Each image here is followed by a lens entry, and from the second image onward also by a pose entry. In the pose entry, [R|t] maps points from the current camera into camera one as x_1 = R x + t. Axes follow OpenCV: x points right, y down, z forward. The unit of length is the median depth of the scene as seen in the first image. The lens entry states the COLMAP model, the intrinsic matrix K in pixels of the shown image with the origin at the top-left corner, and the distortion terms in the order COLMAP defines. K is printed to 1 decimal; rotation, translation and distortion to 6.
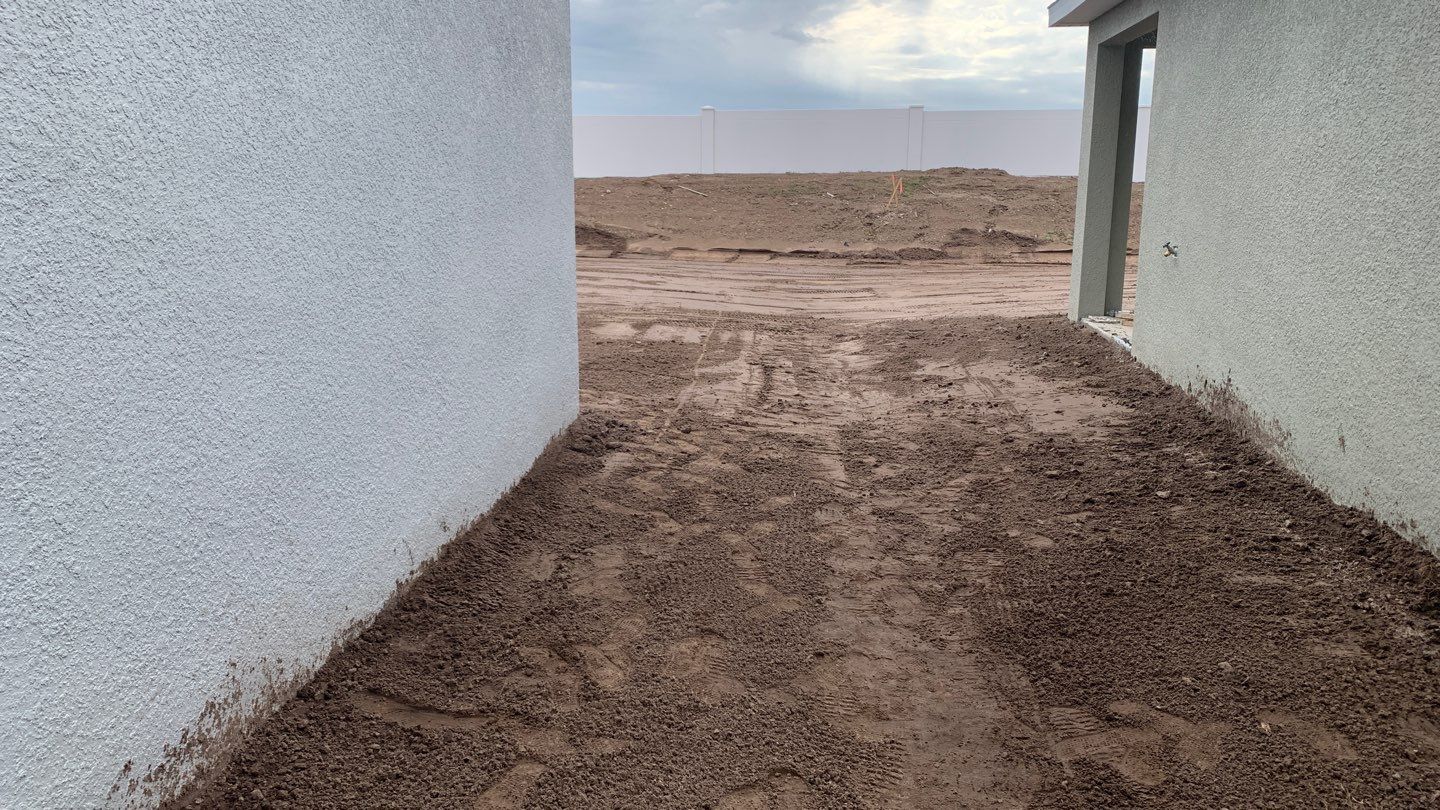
lens RADIAL K [[1066.2, 0, 712.9], [0, 1066.2, 401.7], [0, 0, 1]] dist [0.008486, 0.006049]
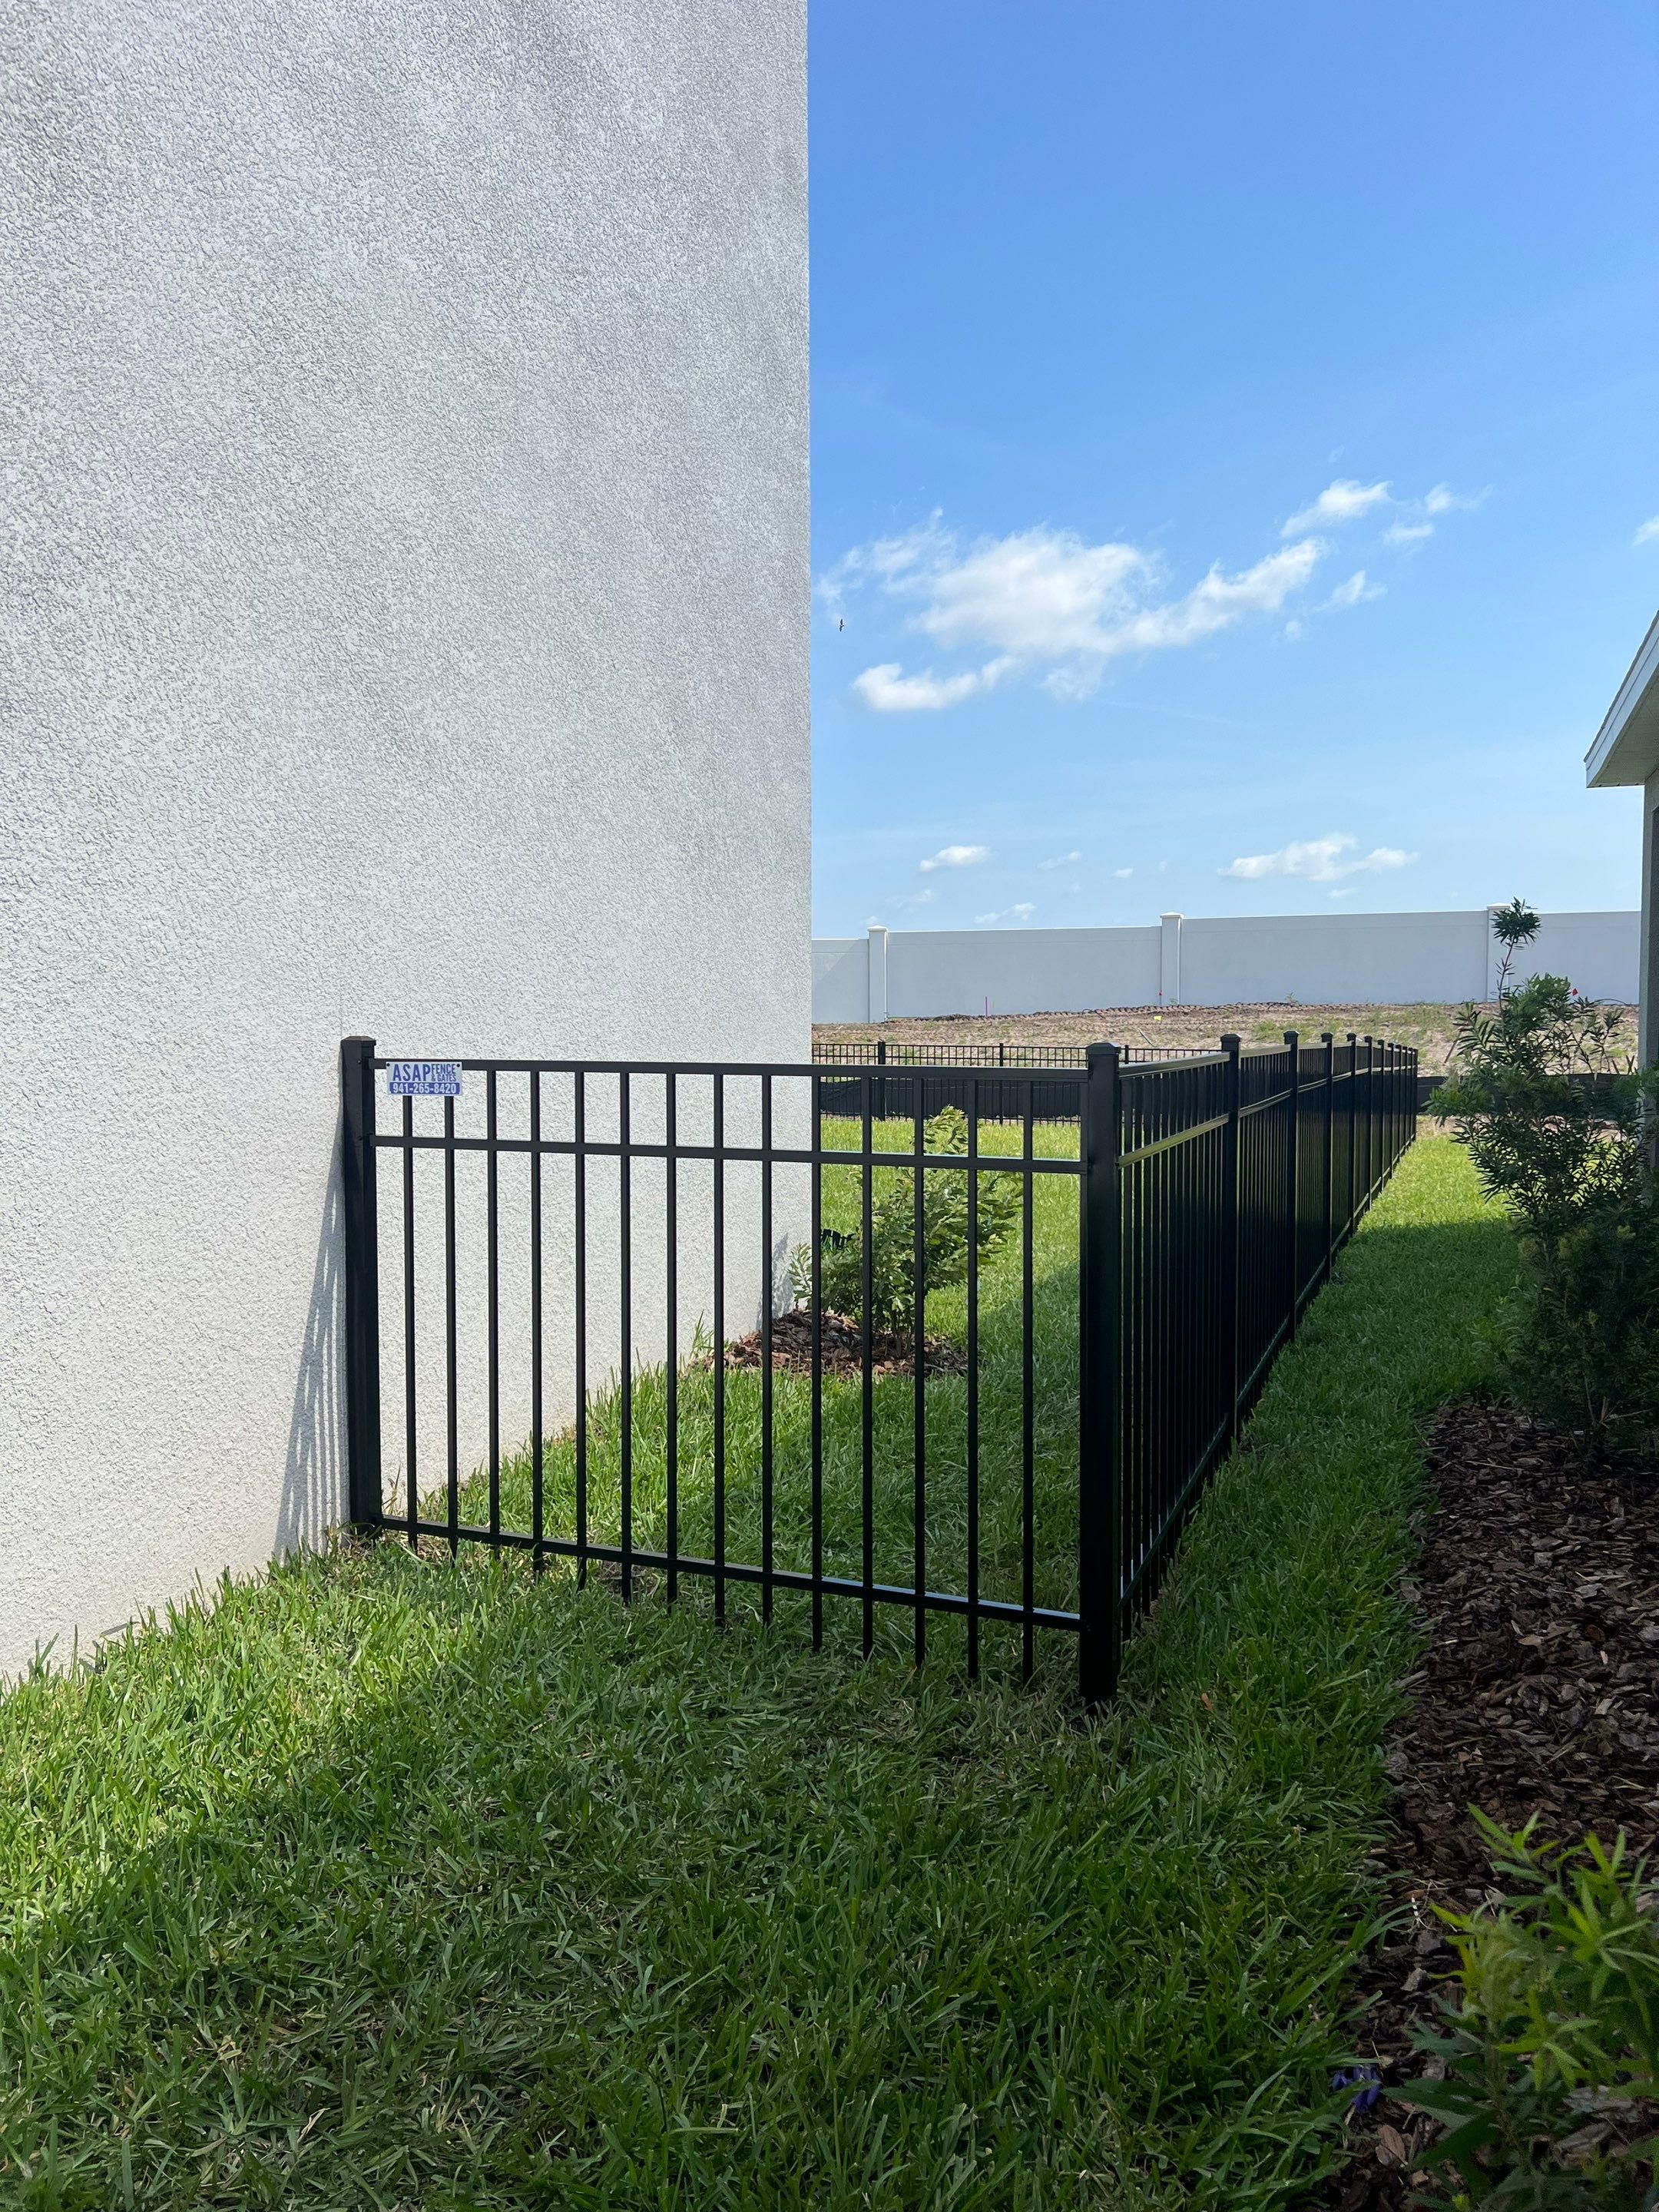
lens RADIAL K [[1604.1, 0, 841.0], [0, 1604.1, 1116.0], [0, 0, 1]] dist [0.024878, -0.047756]
pose [[0.973494, 0.008688, -0.228546, 0.354468], [-0.042440, 0.988785, -0.143187, 0.088055], [0.224739, 0.149091, 0.962946, -0.250763]]
